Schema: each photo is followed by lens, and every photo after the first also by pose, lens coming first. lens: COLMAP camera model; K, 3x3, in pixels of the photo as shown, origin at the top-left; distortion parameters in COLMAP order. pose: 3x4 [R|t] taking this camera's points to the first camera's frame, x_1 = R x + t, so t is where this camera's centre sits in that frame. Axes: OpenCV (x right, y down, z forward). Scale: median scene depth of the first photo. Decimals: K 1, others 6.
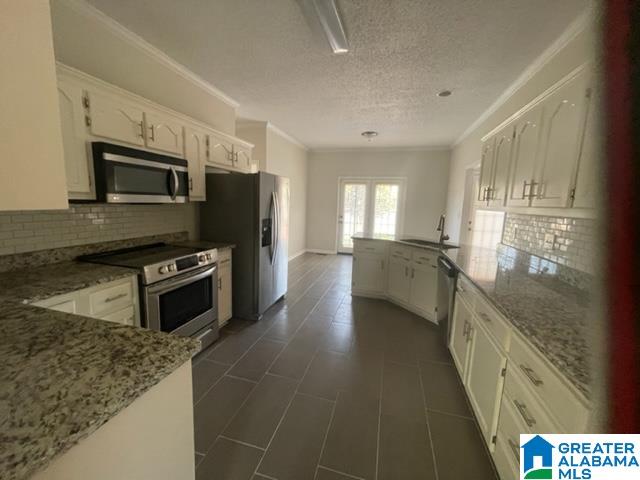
lens RADIAL K [[261.1, 0, 318.4], [0, 261.1, 236.3], [0, 0, 1]] dist [0.001894, 0.000237]
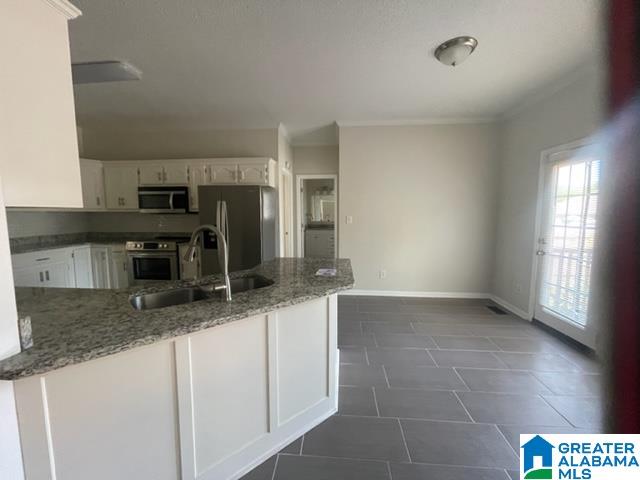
lens RADIAL K [[261.1, 0, 318.4], [0, 261.1, 236.3], [0, 0, 1]] dist [0.001894, 0.000237]
pose [[0.181015, 0.059892, -0.981655, 1.244690], [-0.122775, 0.991712, 0.037866, -0.146332], [0.975787, 0.113669, 0.186868, 1.521742]]
